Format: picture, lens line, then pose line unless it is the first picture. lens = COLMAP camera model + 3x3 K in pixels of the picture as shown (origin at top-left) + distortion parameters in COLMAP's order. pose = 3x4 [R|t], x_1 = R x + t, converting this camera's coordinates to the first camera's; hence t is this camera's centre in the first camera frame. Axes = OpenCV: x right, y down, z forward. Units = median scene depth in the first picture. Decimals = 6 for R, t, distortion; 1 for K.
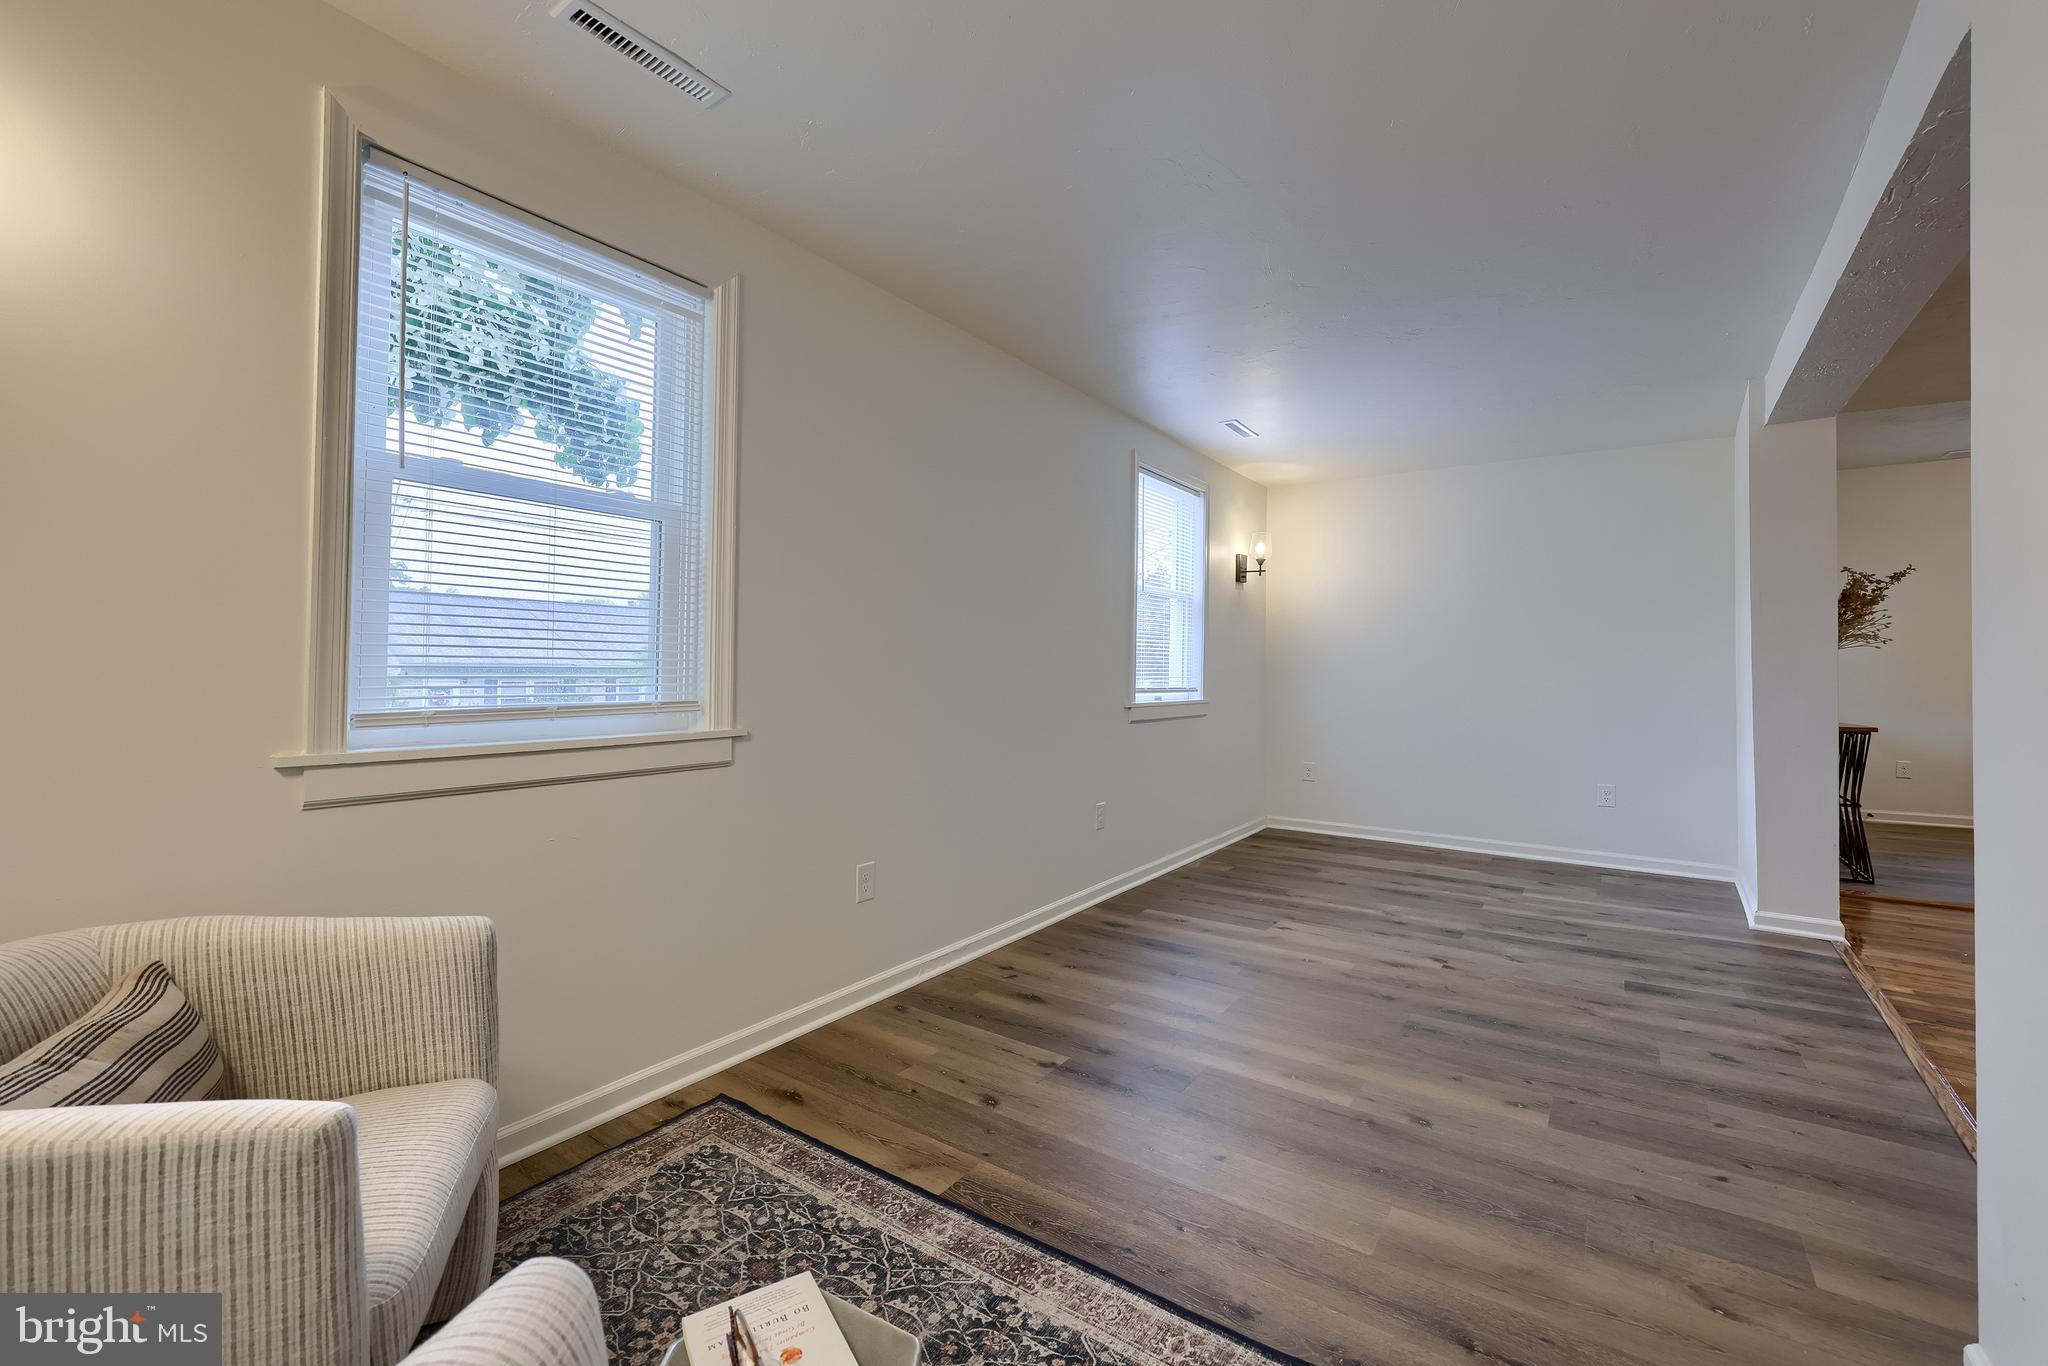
lens RADIAL K [[832.6, 0, 1019.0], [0, 832.6, 665.0], [0, 0, 1]] dist [0.001021, -0.000227]
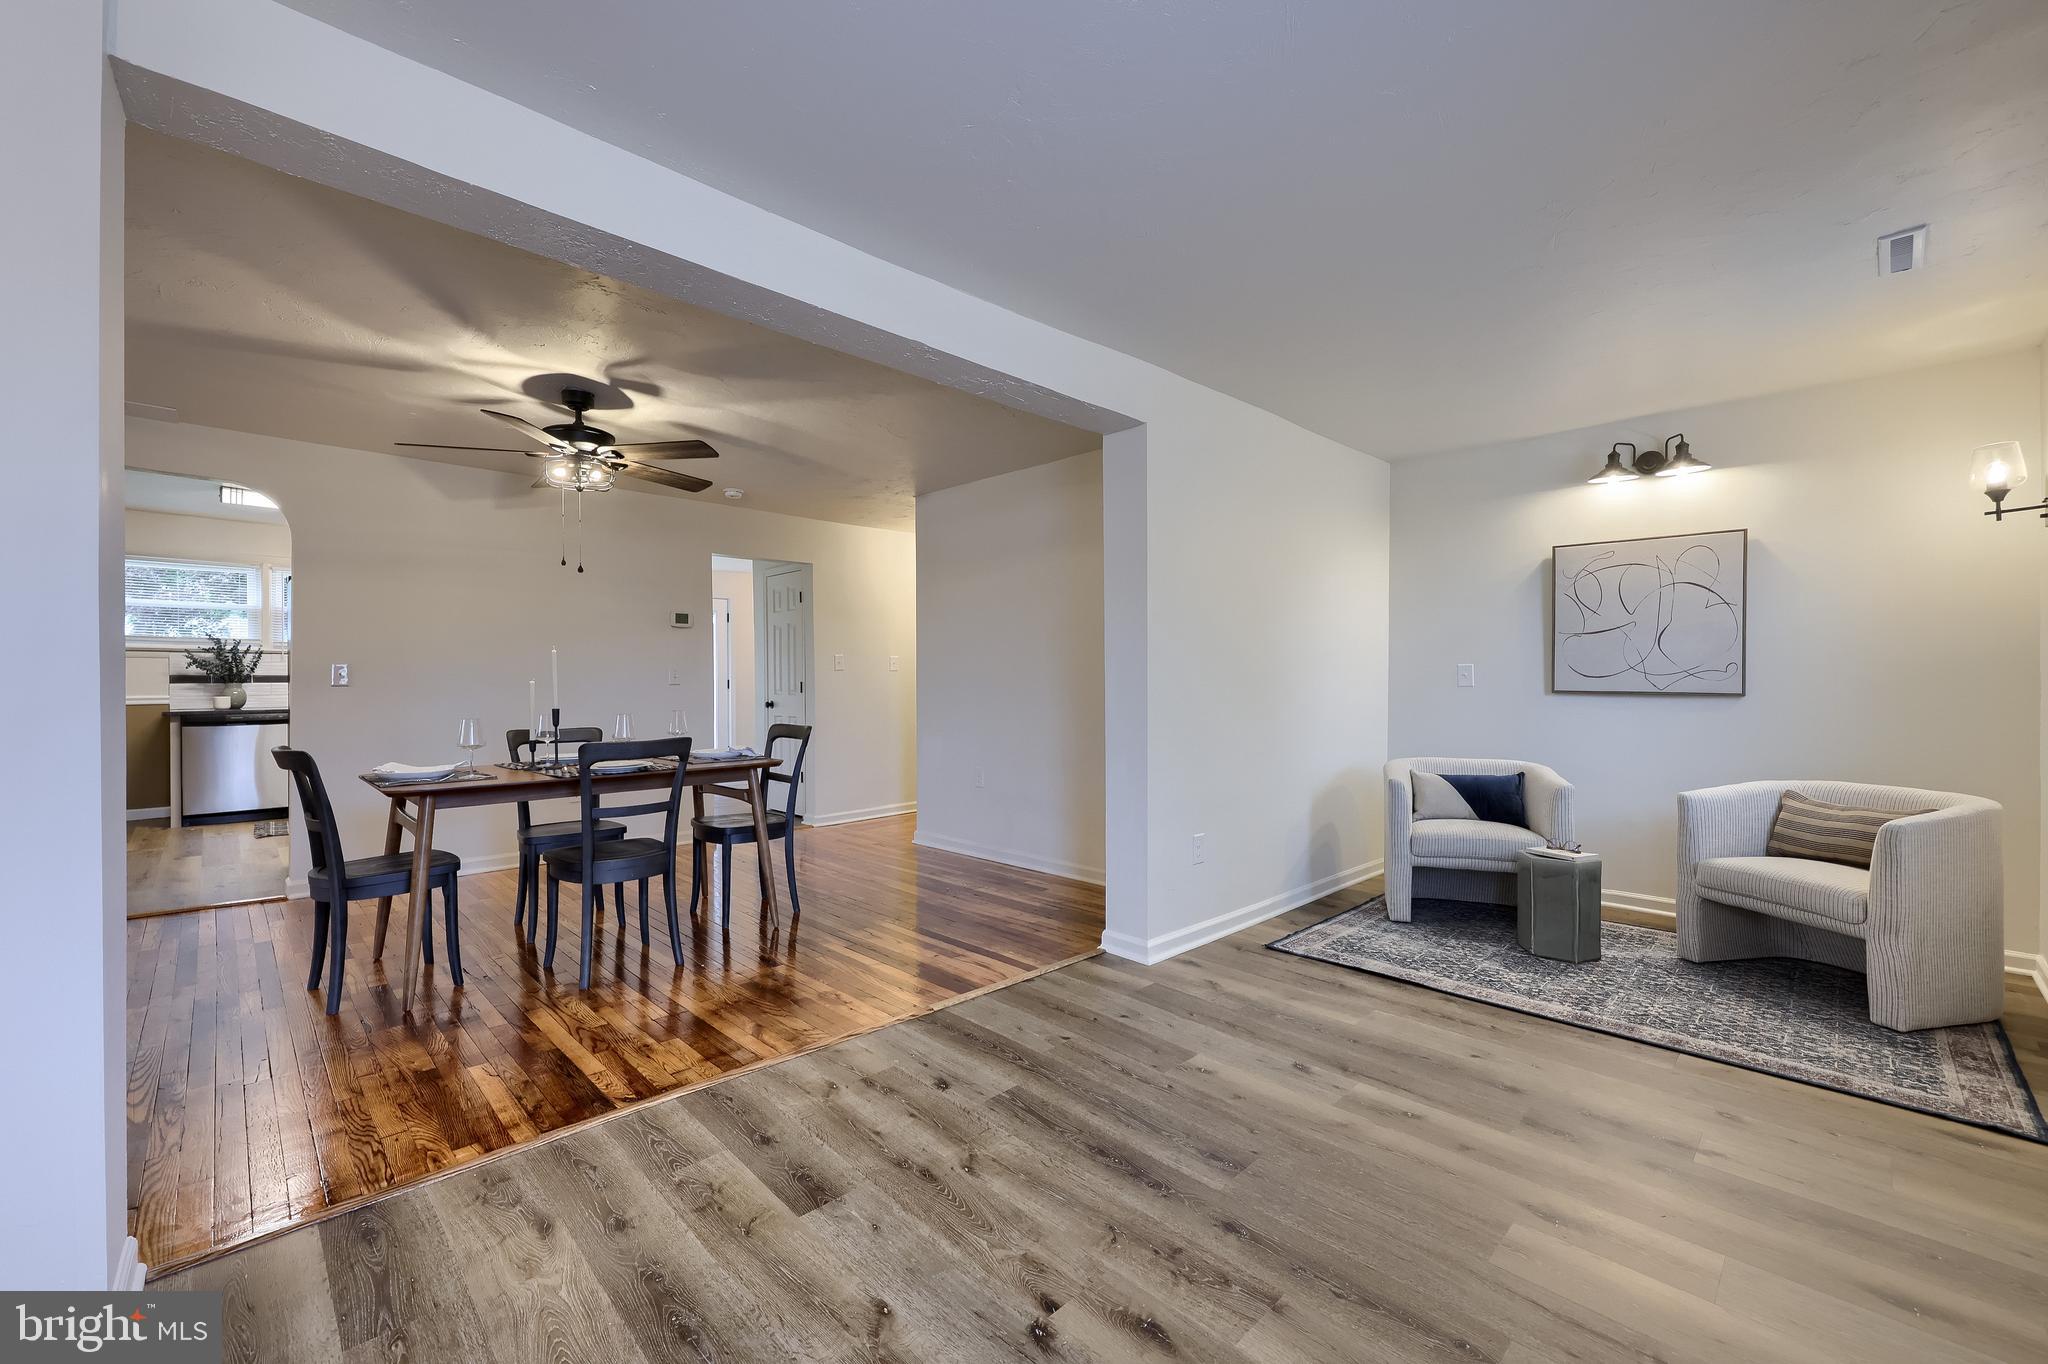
lens RADIAL K [[832.6, 0, 1025.1], [0, 832.6, 675.1], [0, 0, 1]] dist [0.001021, -0.000227]
pose [[-0.986719, -0.004439, 0.162373, 0.568734], [-0.005275, 0.999975, -0.004720, -0.005655], [-0.162348, -0.005514, -0.986718, 1.874389]]
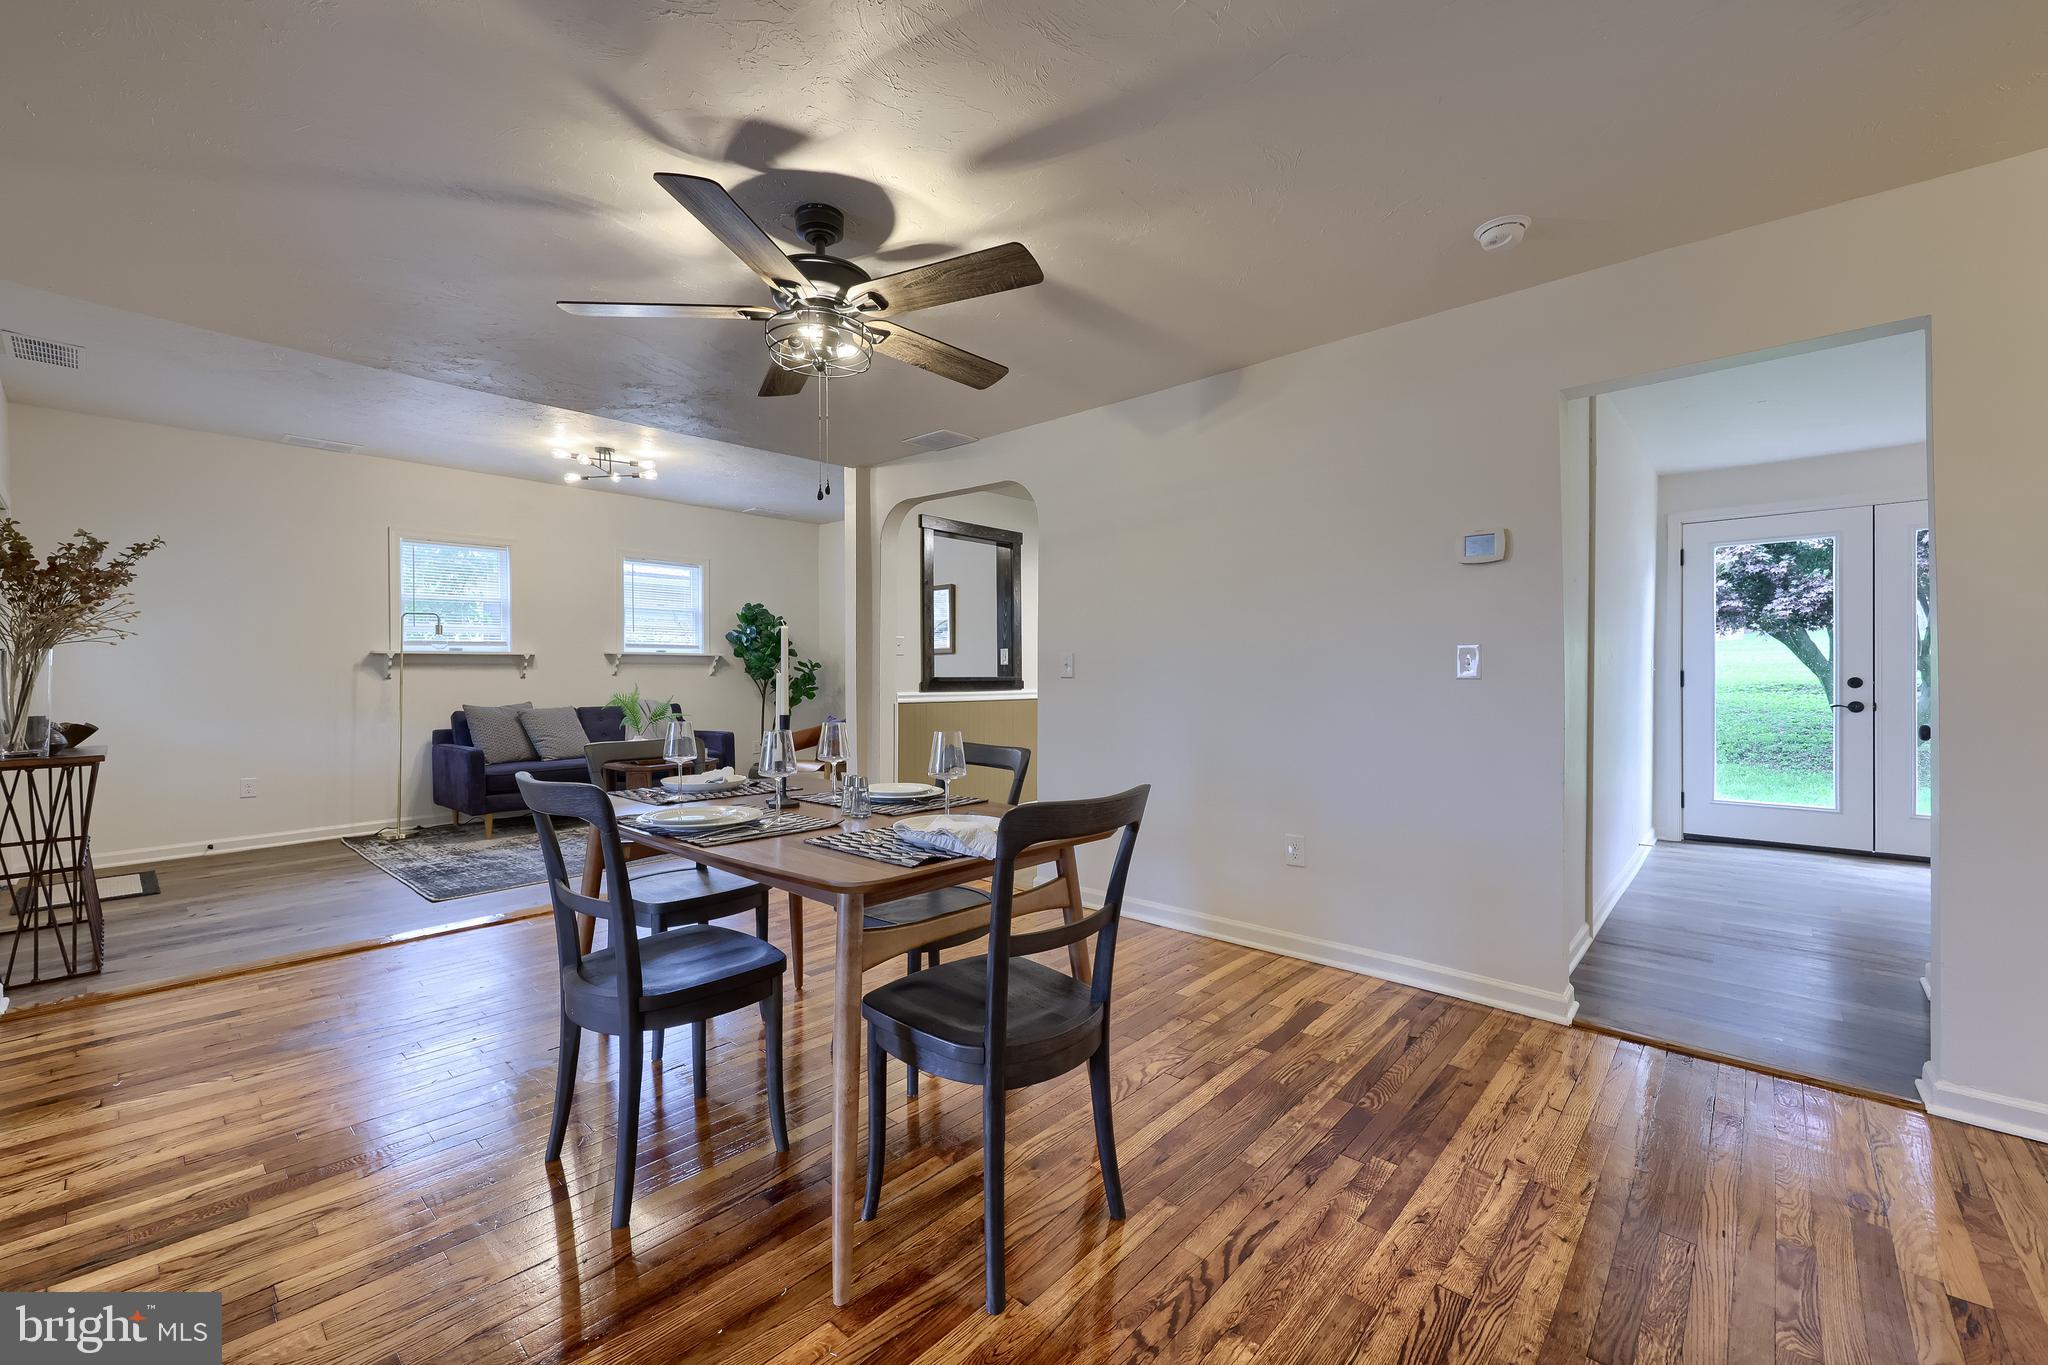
lens RADIAL K [[832.6, 0, 1017.3], [0, 832.6, 674.6], [0, 0, 1]] dist [0.001021, -0.000227]
pose [[0.113703, -0.006725, 0.993492, 0.696869], [0.000725, 0.999977, 0.006686, 0.001049], [-0.993514, -0.000039, 0.113706, 0.233027]]
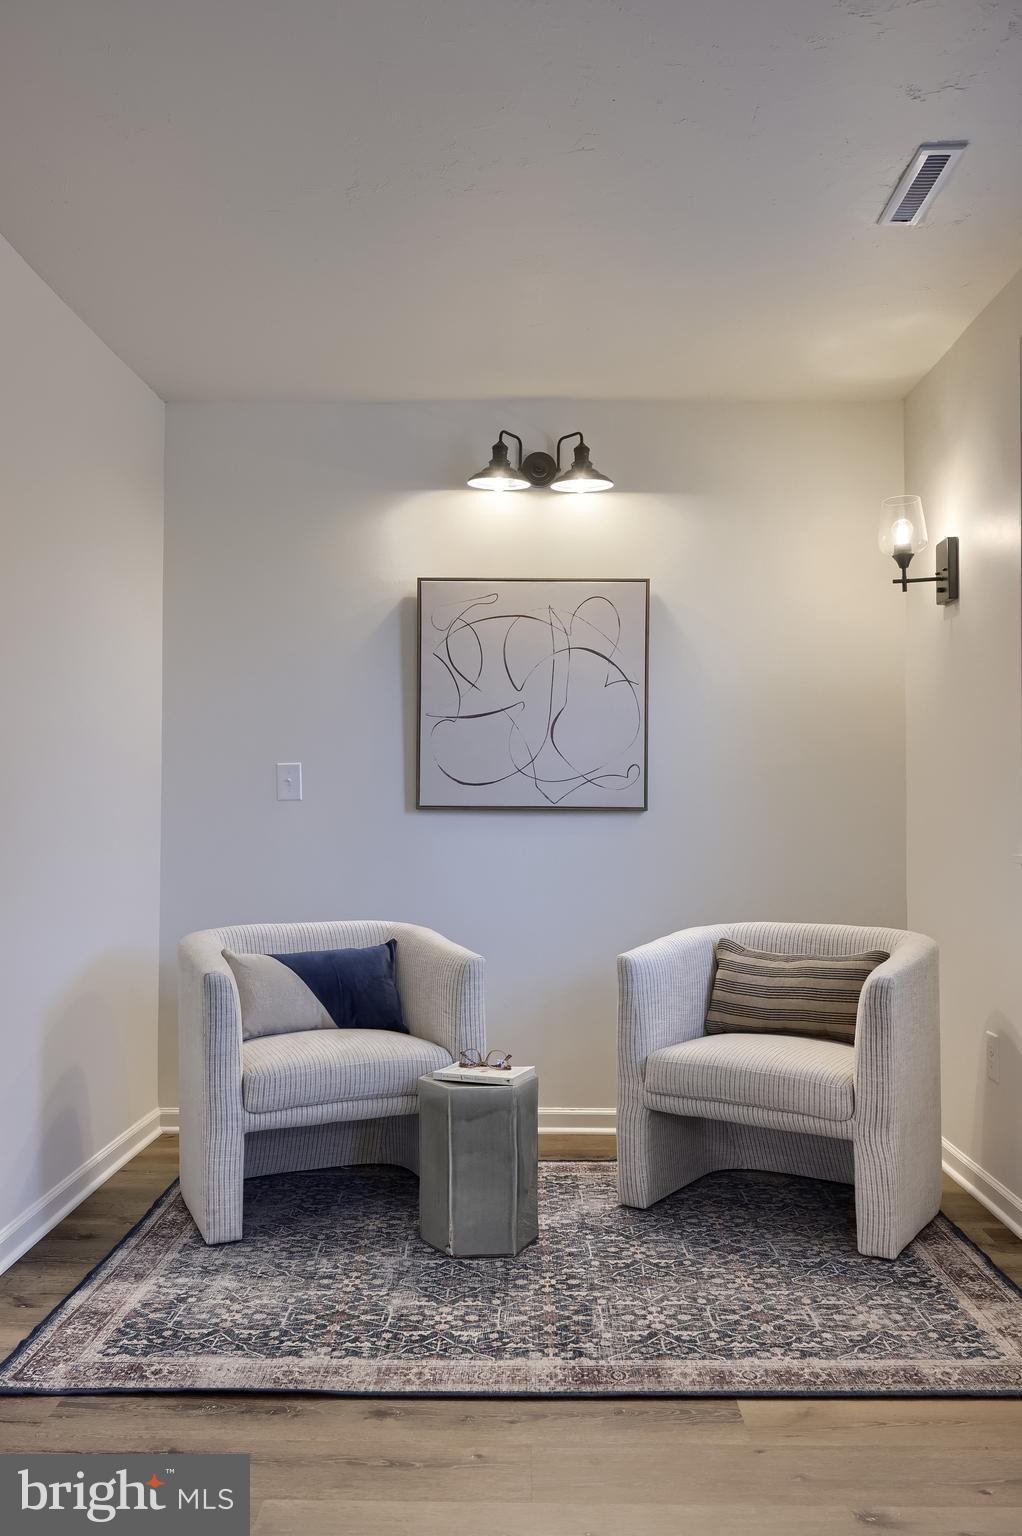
lens RADIAL K [[1222.3, 0, 511.7], [0, 1222.3, 800.5], [0, 0, 1]] dist [-0.004201, -0.004240]
pose [[-0.819638, -0.007243, -0.572836, 0.586693], [-0.002090, 0.999951, -0.009653, 0.021254], [0.572878, -0.006715, -0.819613, 1.362966]]
